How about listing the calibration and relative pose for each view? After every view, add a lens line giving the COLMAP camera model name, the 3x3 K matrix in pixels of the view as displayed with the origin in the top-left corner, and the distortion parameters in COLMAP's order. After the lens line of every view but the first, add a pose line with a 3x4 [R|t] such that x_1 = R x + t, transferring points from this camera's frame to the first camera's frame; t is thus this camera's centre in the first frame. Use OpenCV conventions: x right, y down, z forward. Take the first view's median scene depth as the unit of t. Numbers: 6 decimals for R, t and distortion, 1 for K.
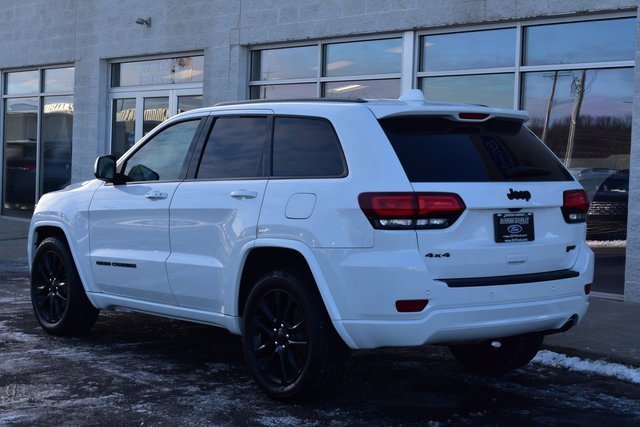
lens RADIAL K [[1286.0, 0, 319.1], [0, 1286.0, 211.8], [0, 0, 1]] dist [0.038310, 0.000000]
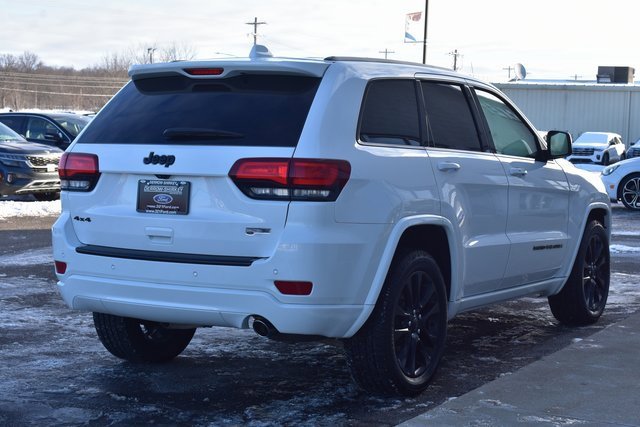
lens RADIAL K [[1194.4, 0, 321.6], [0, 1194.4, 215.6], [0, 0, 1]] dist [-0.030305, 0.000000]
pose [[0.352712, 0.056137, -0.934047, 0.947772], [-0.051555, 0.997848, 0.040504, -0.013623], [0.934311, 0.033869, 0.354847, 0.813135]]
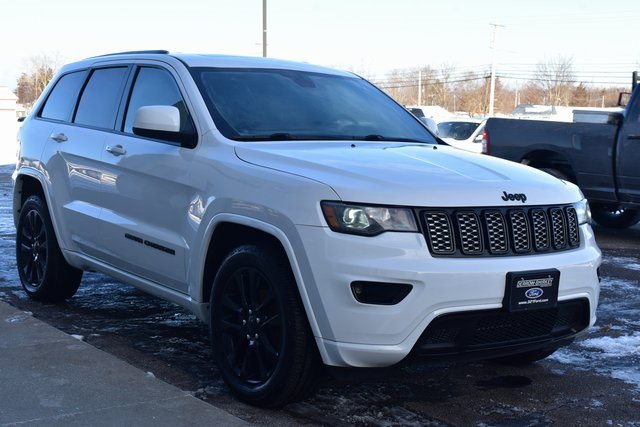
lens RADIAL K [[1053.7, 0, 319.6], [0, 1053.7, 216.4], [0, 0, 1]] dist [-0.028535, 0.000000]
pose [[0.999560, 0.023649, -0.017895, 0.016301], [-0.023003, 0.999104, 0.035524, 0.005222], [0.018719, -0.035097, 0.999209, 0.327455]]
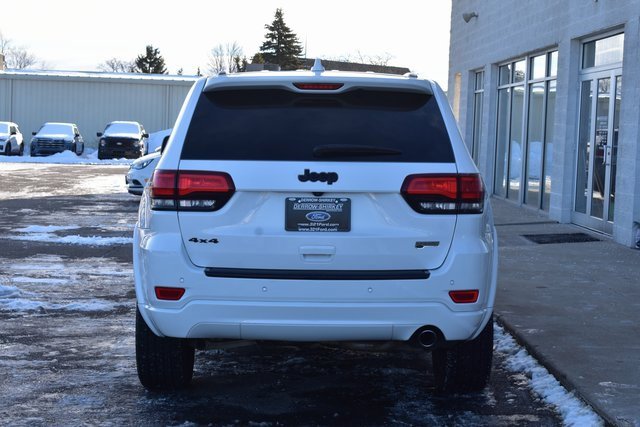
lens RADIAL K [[1260.8, 0, 314.5], [0, 1260.8, 214.3], [0, 0, 1]] dist [-0.137085, 0.000000]
pose [[0.780540, 0.040080, -0.623820, 0.676433], [-0.031504, 0.999196, 0.024779, -0.008823], [0.624312, 0.000312, 0.781175, 0.339058]]
